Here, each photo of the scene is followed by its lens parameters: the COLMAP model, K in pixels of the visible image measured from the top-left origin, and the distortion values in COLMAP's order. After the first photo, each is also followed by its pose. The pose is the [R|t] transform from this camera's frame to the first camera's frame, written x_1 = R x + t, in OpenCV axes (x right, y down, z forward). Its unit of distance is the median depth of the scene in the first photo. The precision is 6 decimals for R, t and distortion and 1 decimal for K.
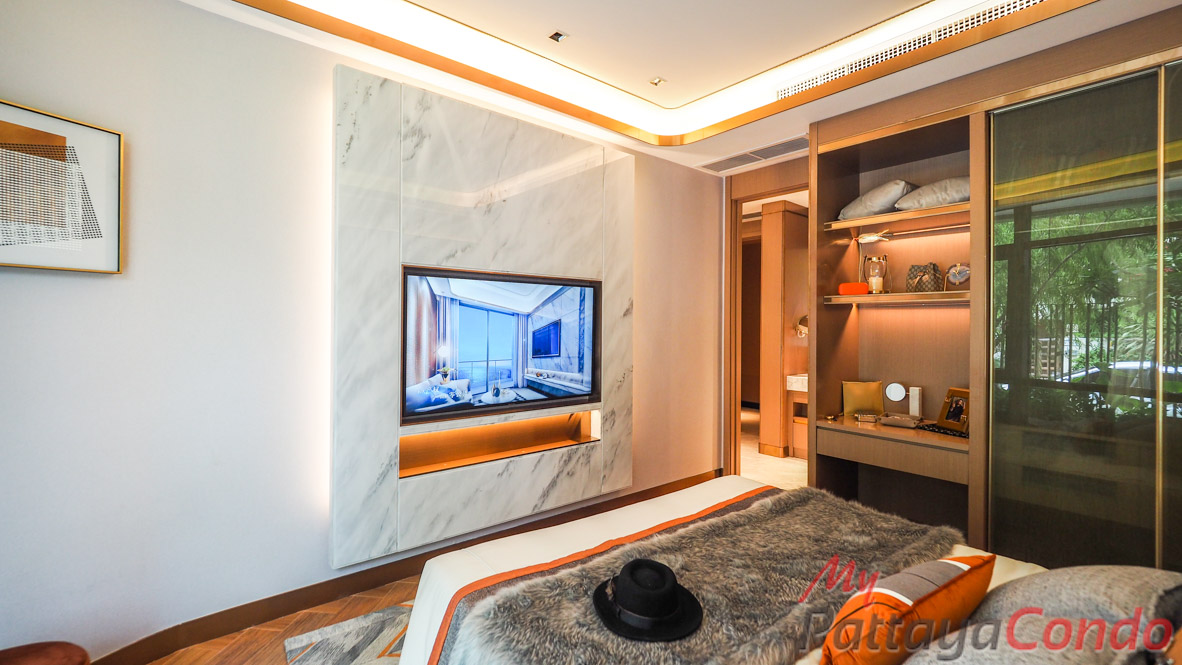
lens RADIAL K [[499.1, 0, 585.8], [0, 499.1, 324.3], [0, 0, 1]] dist [-0.000576, -0.000059]
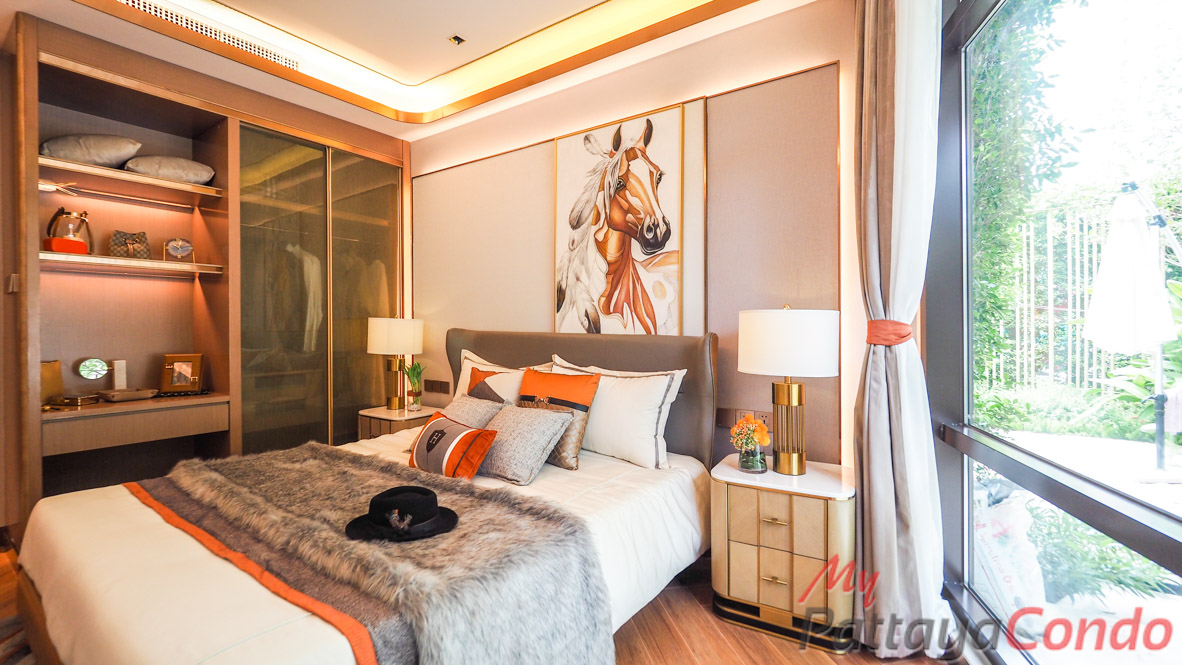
lens RADIAL K [[499.1, 0, 585.8], [0, 499.1, 324.3], [0, 0, 1]] dist [-0.000576, -0.000059]
pose [[-0.255090, -0.011824, 0.966845, -0.485381], [-0.005475, 0.999927, 0.010784, 0.043911], [-0.966902, -0.002543, -0.255136, 0.393767]]
